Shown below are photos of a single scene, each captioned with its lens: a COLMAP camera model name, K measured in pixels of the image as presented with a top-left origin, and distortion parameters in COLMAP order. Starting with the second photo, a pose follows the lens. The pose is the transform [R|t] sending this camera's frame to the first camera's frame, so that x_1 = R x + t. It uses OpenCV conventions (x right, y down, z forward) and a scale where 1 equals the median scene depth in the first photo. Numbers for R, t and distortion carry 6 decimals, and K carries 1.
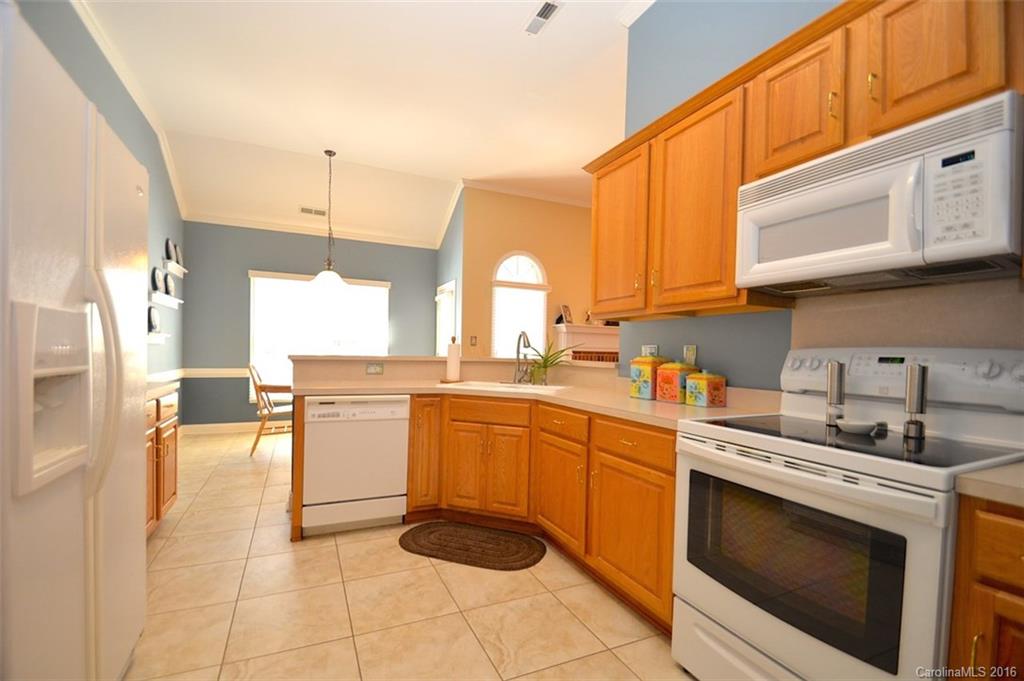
lens RADIAL K [[448.0, 0, 502.8], [0, 448.0, 360.3], [0, 0, 1]] dist [0.012252, -0.015665]
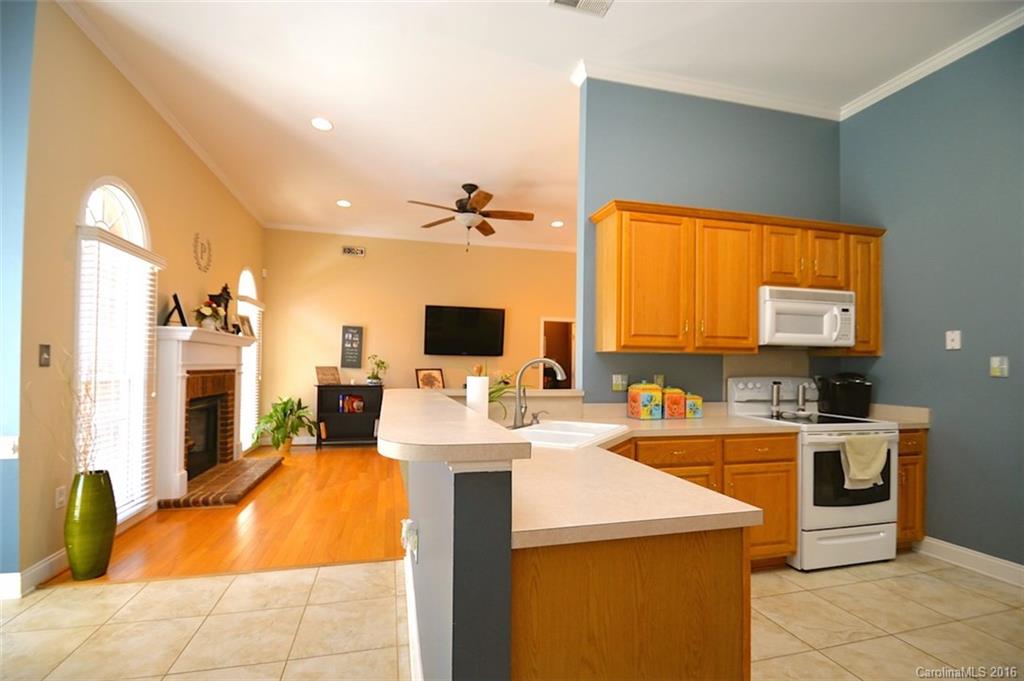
lens RADIAL K [[448.0, 0, 502.8], [0, 448.0, 360.3], [0, 0, 1]] dist [0.012252, -0.015665]
pose [[0.179144, -0.007160, 0.983797, -1.005327], [0.011096, 0.999925, 0.005256, -0.089446], [-0.983760, 0.009975, 0.179210, 1.254003]]
